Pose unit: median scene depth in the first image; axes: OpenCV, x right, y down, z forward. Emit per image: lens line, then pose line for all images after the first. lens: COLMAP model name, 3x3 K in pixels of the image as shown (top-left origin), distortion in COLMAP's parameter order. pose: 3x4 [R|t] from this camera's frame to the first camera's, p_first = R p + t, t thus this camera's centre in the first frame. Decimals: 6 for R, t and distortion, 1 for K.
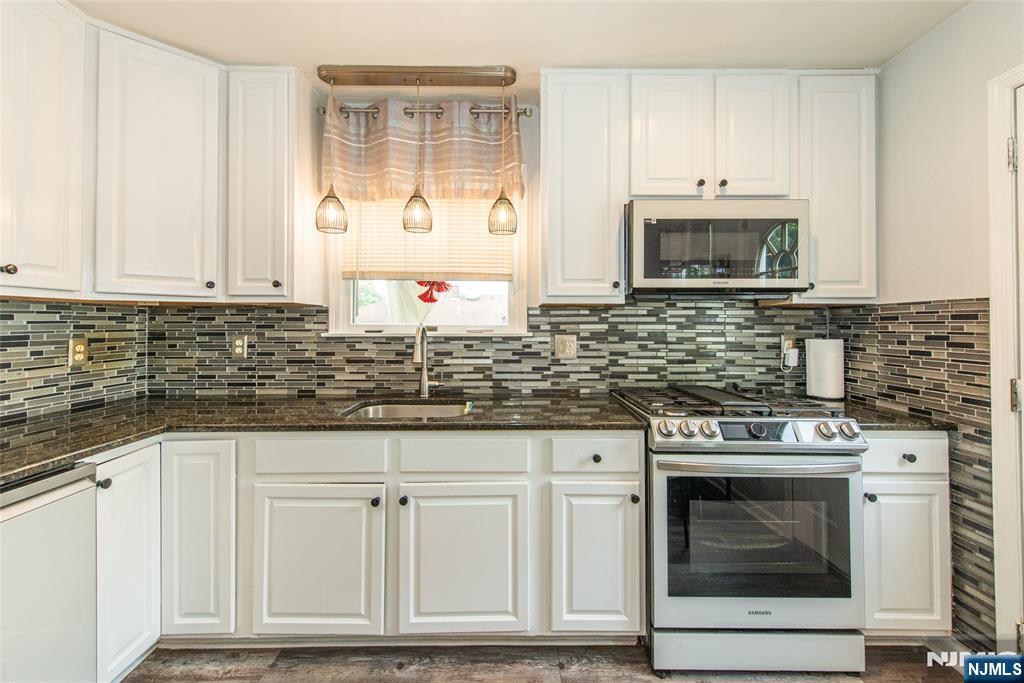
lens RADIAL K [[412.7, 0, 520.0], [0, 412.7, 318.7], [0, 0, 1]] dist [0.009487, -0.000781]
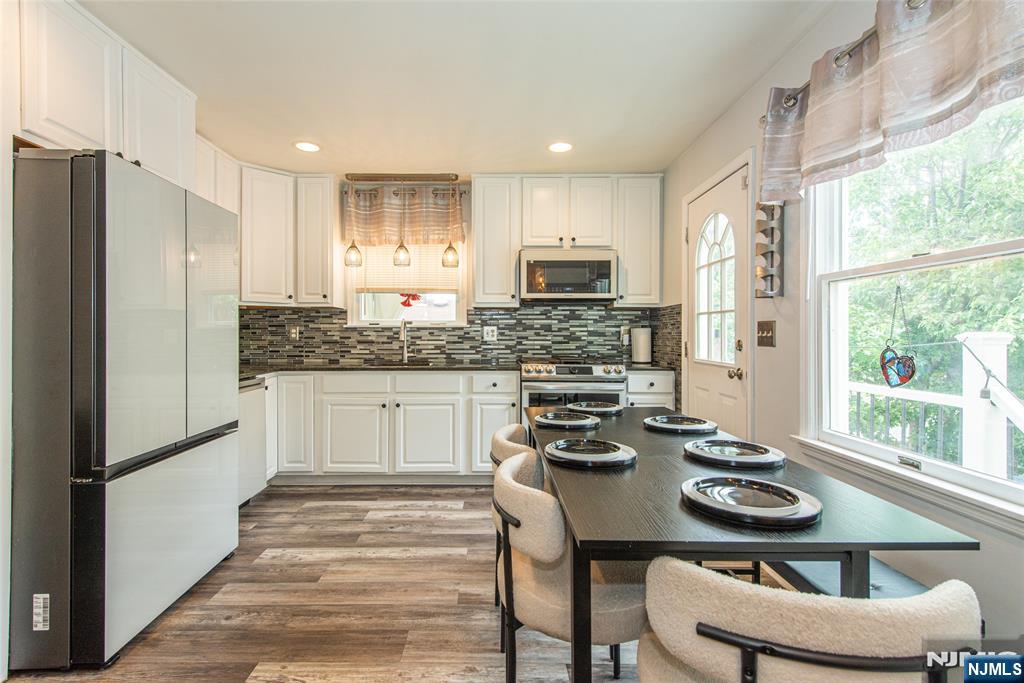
lens RADIAL K [[482.0, 0, 491.1], [0, 482.0, 328.6], [0, 0, 1]] dist [0.004973, -0.000355]
pose [[0.999899, -0.000063, -0.014194, 0.161640], [0.000076, 1.000000, 0.000964, 0.053231], [0.014194, -0.000965, 0.999899, -1.053274]]
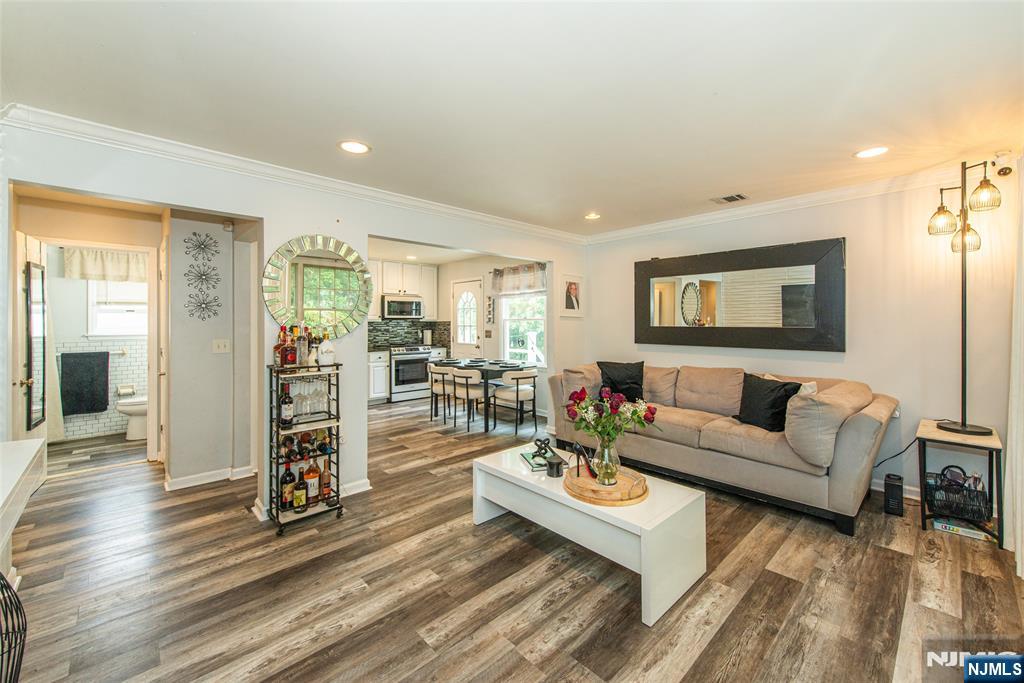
lens RADIAL K [[404.4, 0, 498.9], [0, 404.4, 315.2], [0, 0, 1]] dist [0.012423, -0.003255]
pose [[0.744703, 0.002010, 0.667393, -1.404019], [0.001133, 0.999990, -0.004275, -0.078228], [-0.667395, 0.003940, 0.744693, -2.454759]]
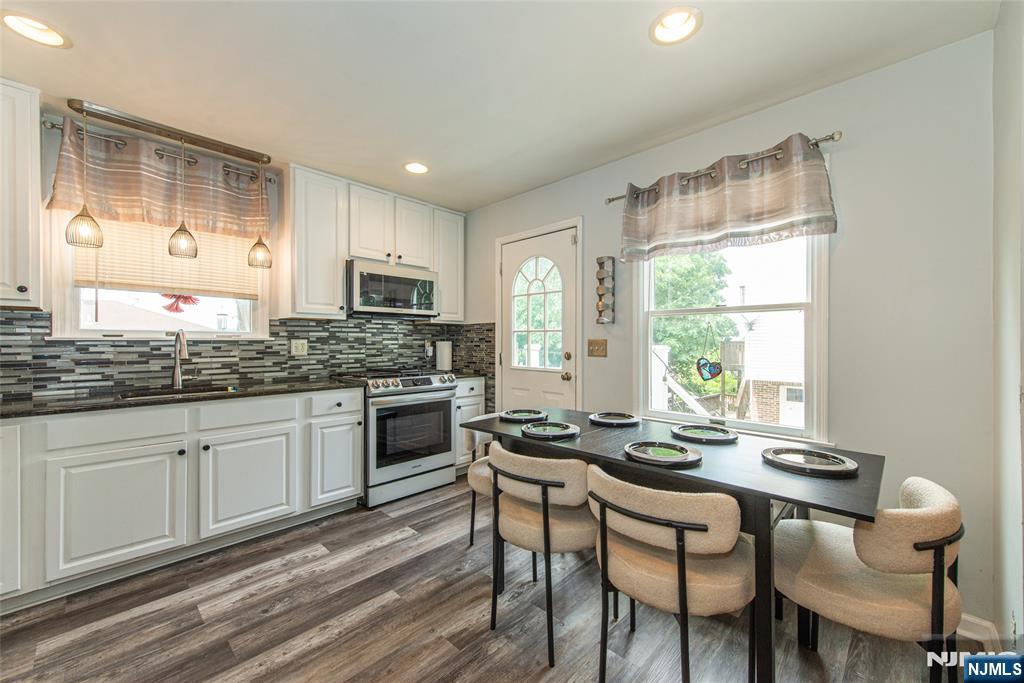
lens RADIAL K [[404.4, 0, 517.0], [0, 404.4, 339.1], [0, 0, 1]] dist [0.012423, -0.003255]
pose [[0.696557, 0.003207, 0.717494, -0.438836], [-0.007840, 0.999964, 0.003141, 0.031941], [-0.717459, -0.007813, 0.696557, -0.638095]]
